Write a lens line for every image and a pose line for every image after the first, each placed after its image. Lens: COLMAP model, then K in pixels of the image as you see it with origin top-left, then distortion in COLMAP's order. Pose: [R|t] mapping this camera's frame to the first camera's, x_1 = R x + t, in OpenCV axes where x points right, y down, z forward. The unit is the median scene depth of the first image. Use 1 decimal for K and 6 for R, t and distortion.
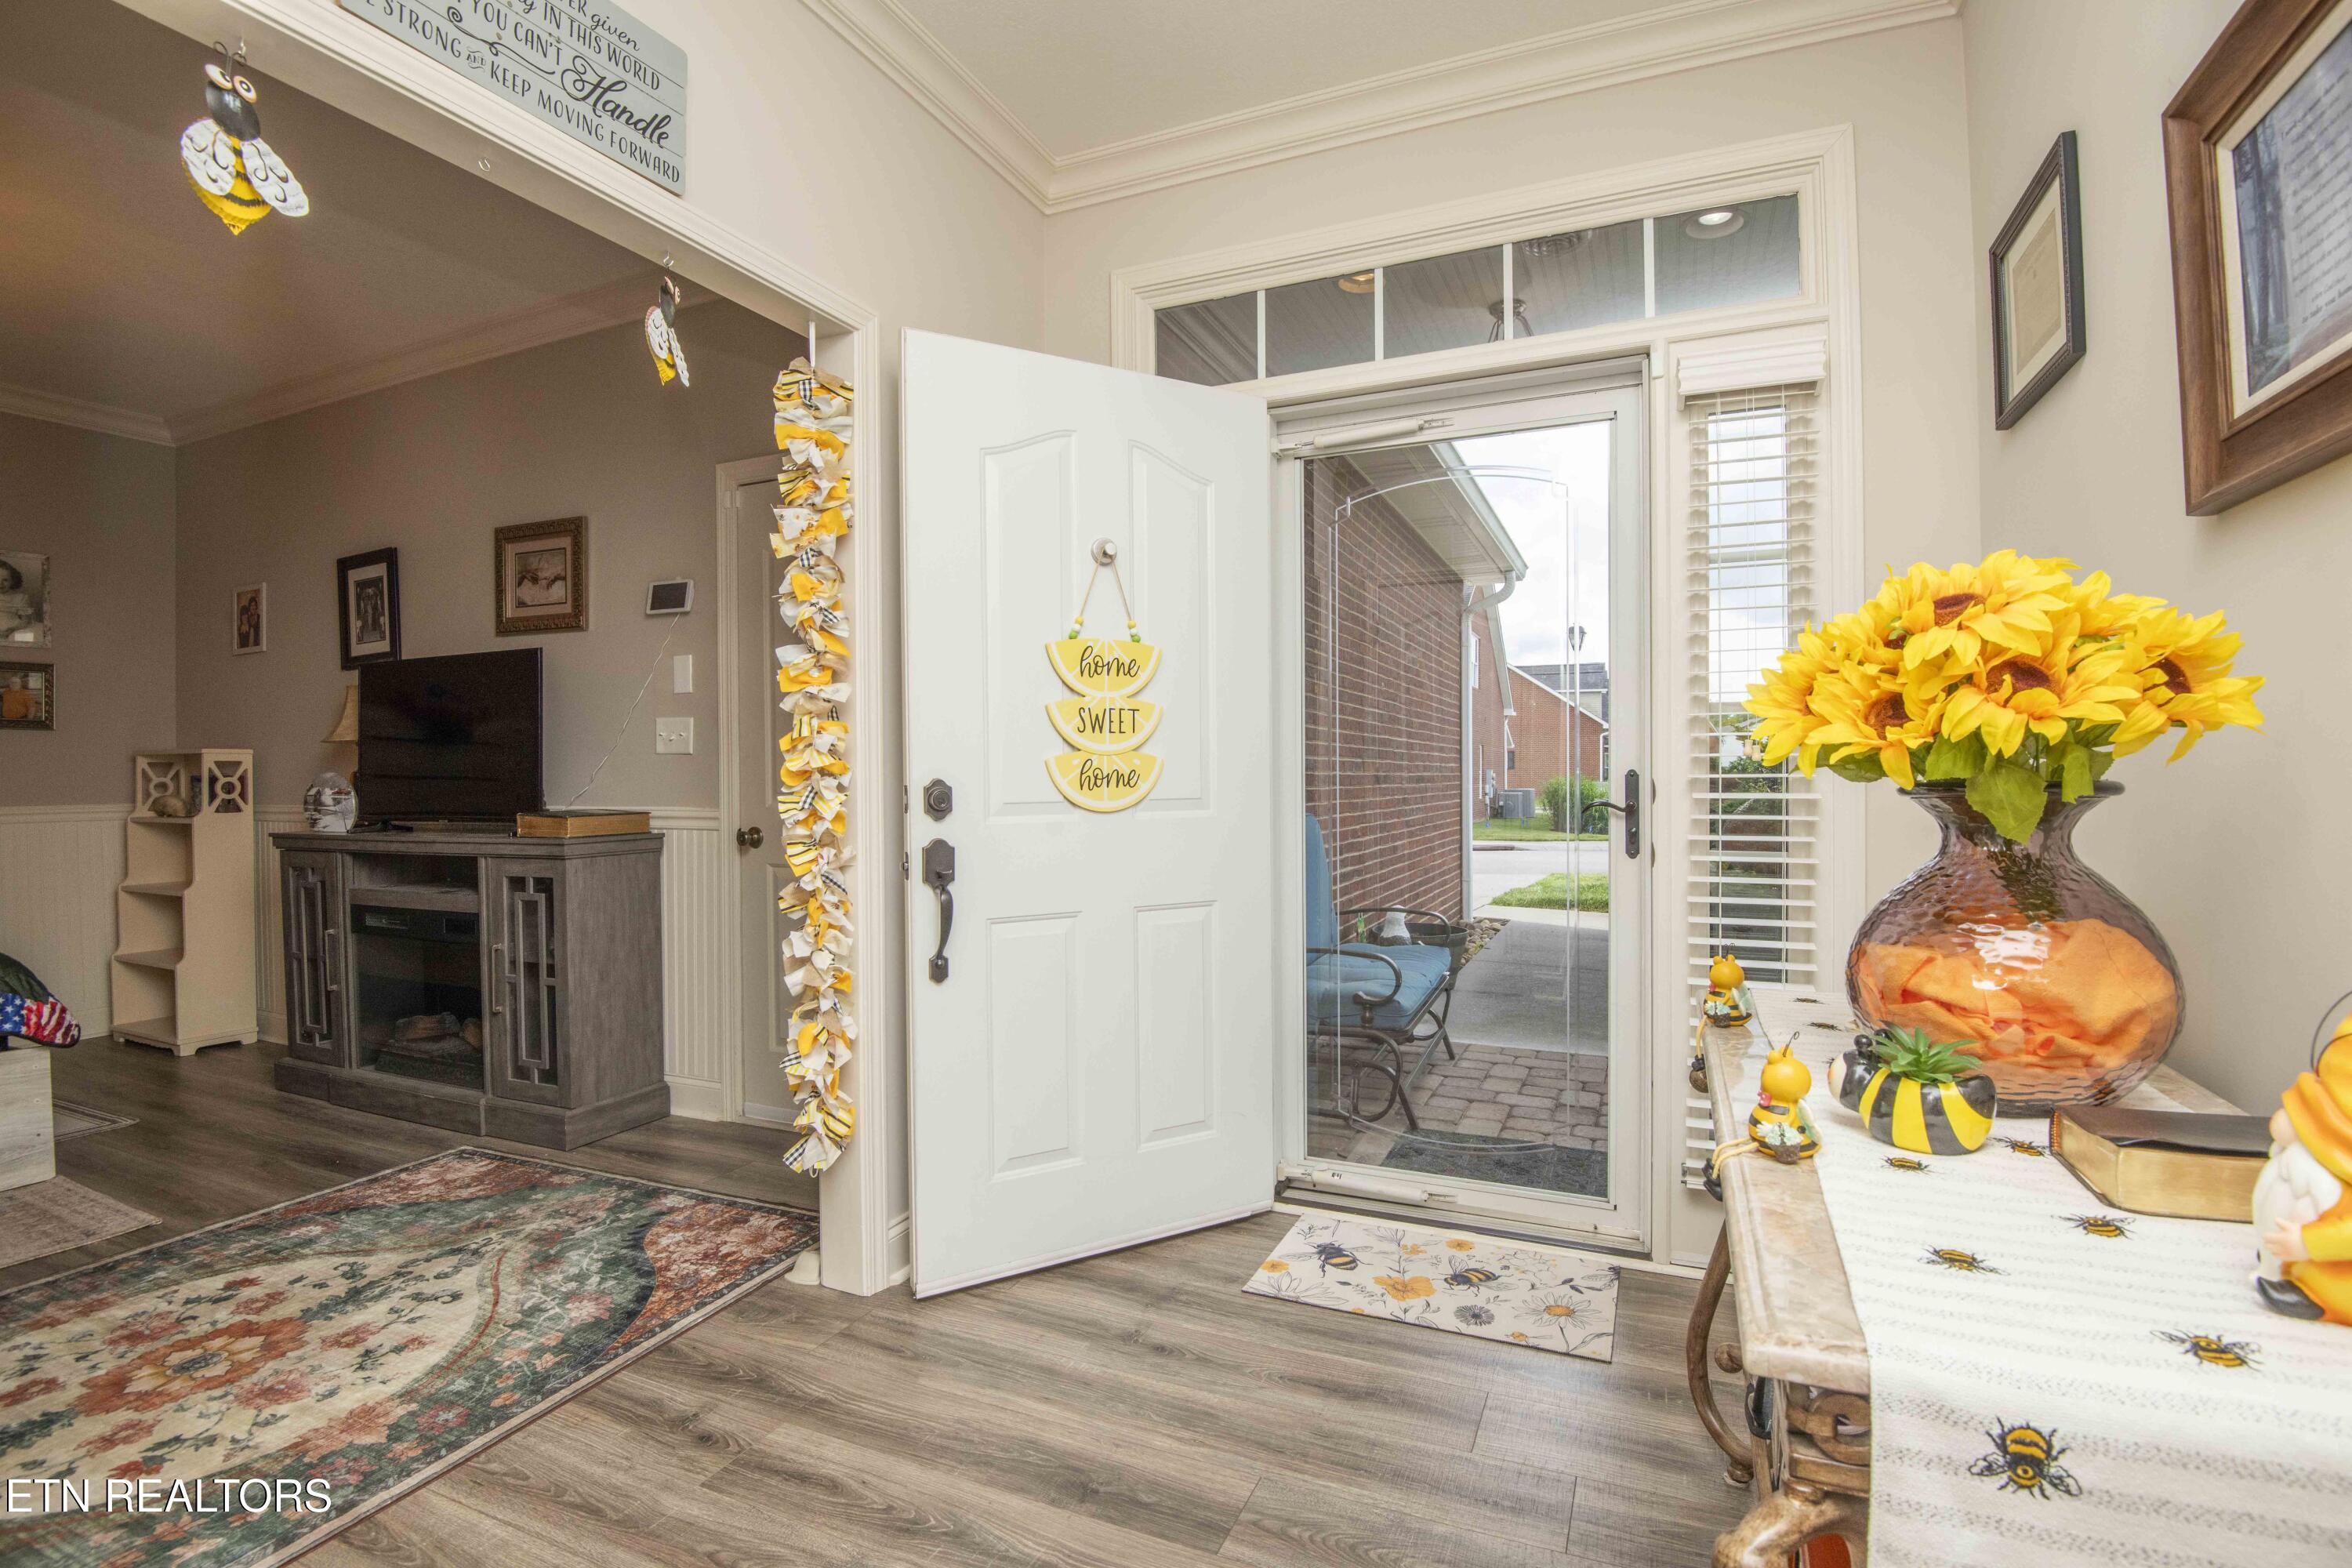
lens RADIAL K [[1088.0, 0, 1178.0], [0, 1088.0, 779.4], [0, 0, 1]] dist [-0.018640, -0.013415]
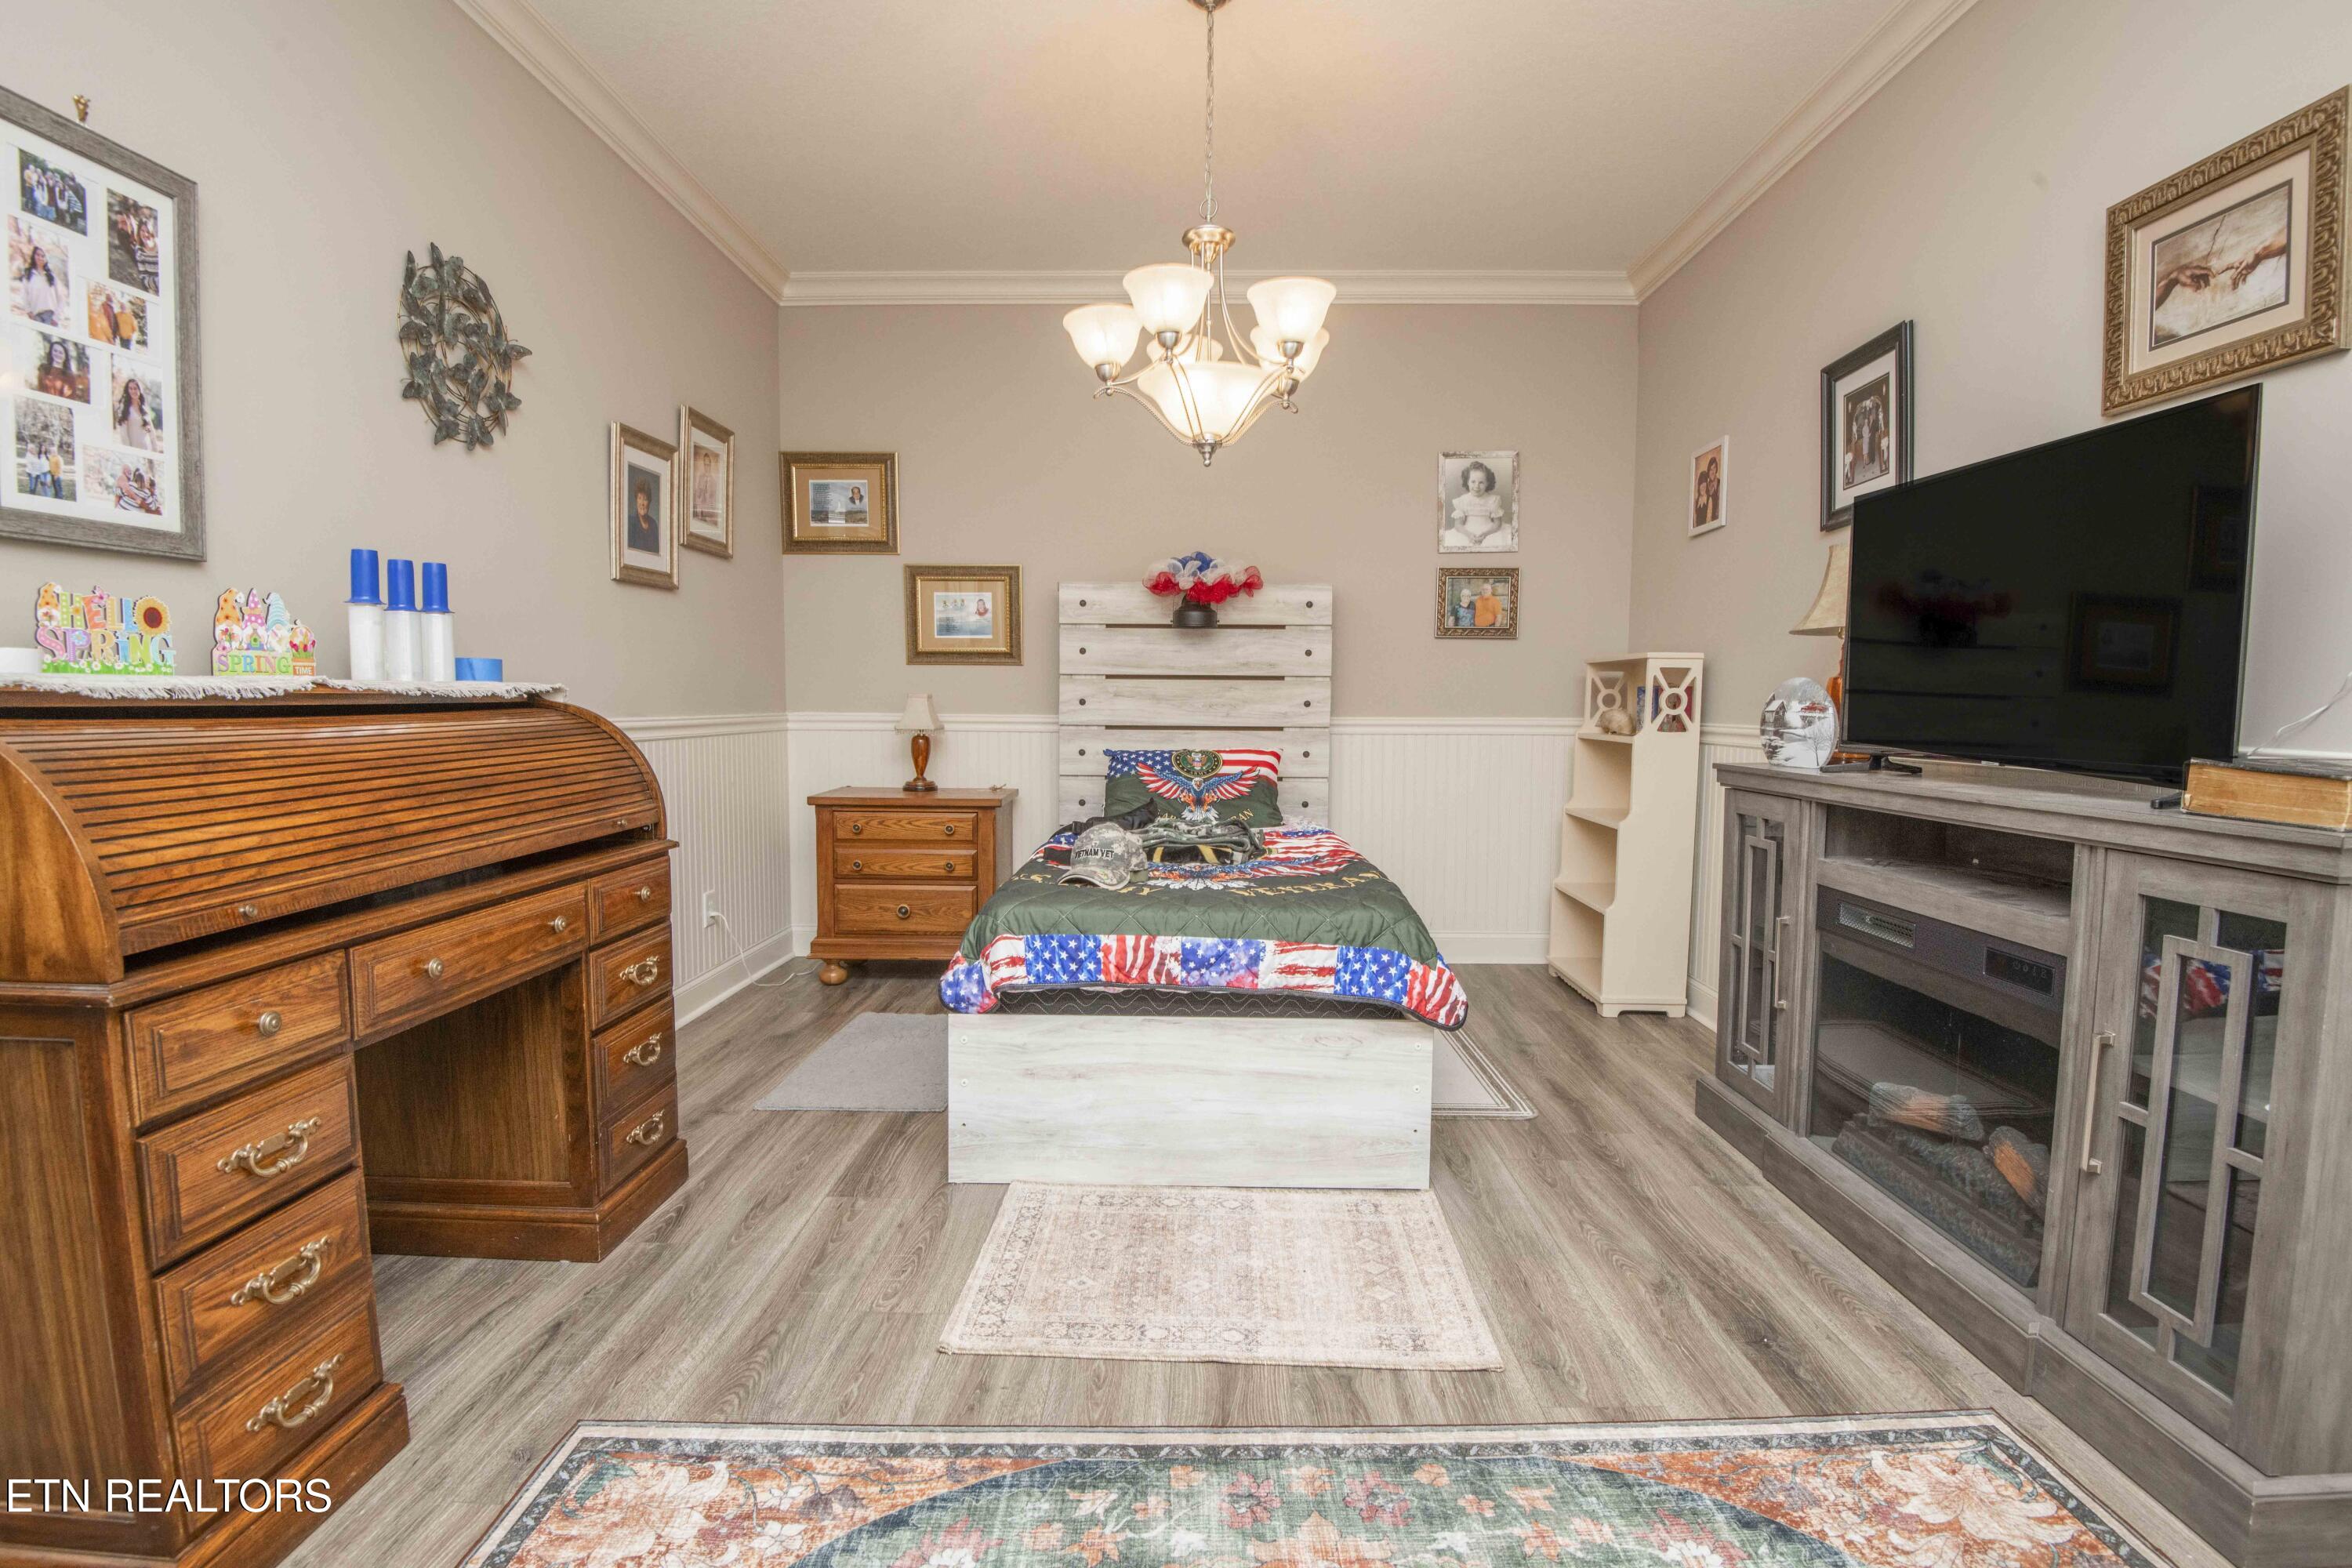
lens RADIAL K [[1088.0, 0, 1183.5], [0, 1088.0, 792.5], [0, 0, 1]] dist [-0.018640, -0.013415]
pose [[0.389073, 0.089244, -0.916874, -0.322883], [-0.016698, 0.995816, 0.089842, 0.010566], [0.921056, -0.019645, 0.388935, 0.388882]]
